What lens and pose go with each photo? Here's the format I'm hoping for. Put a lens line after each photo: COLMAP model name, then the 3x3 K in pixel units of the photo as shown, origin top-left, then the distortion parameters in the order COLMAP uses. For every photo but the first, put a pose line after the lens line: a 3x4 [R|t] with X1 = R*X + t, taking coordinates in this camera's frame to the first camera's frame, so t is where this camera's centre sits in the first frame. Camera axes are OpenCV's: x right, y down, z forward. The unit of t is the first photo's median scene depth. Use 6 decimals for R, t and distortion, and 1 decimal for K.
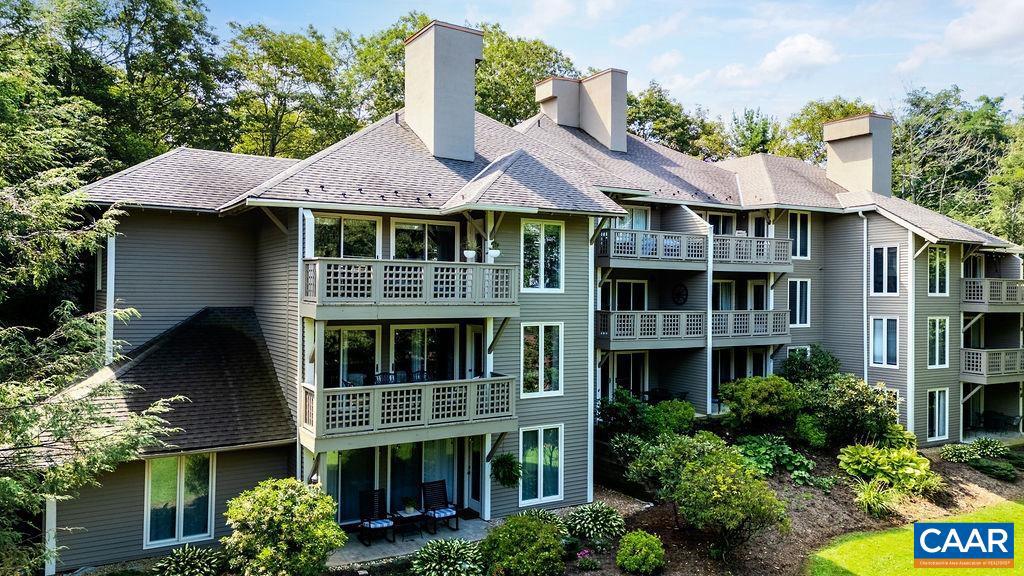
lens RADIAL K [[723.9, 0, 506.4], [0, 723.9, 293.6], [0, 0, 1]] dist [0.039569, -0.017011]
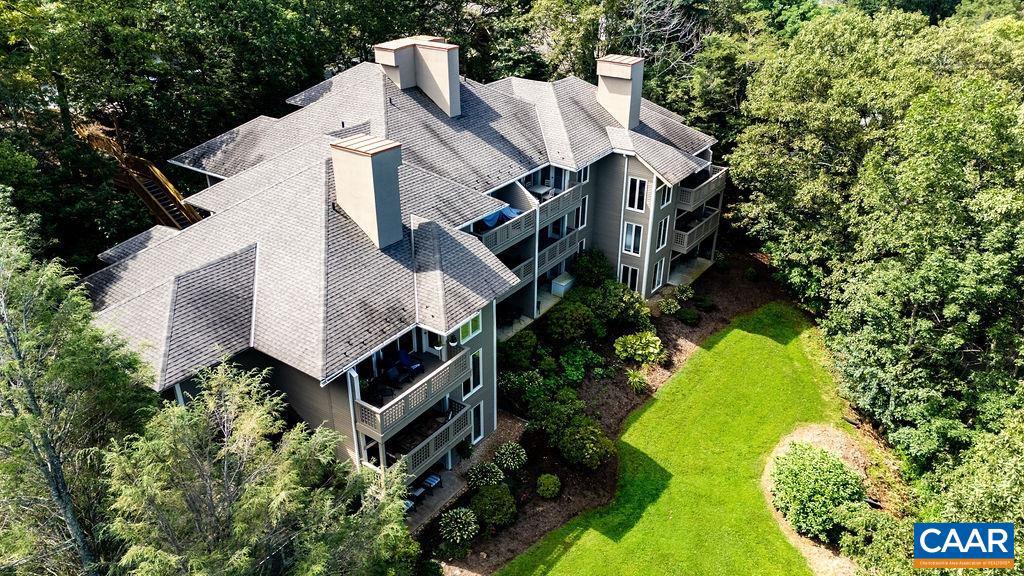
lens RADIAL K [[723.9, 0, 512.6], [0, 723.9, 282.7], [0, 0, 1]] dist [0.039569, -0.017011]
pose [[0.915409, -0.182974, 0.358535, -0.263973], [0.004532, 0.895342, 0.445356, -0.522924], [-0.402500, -0.406058, 0.820433, -0.164417]]
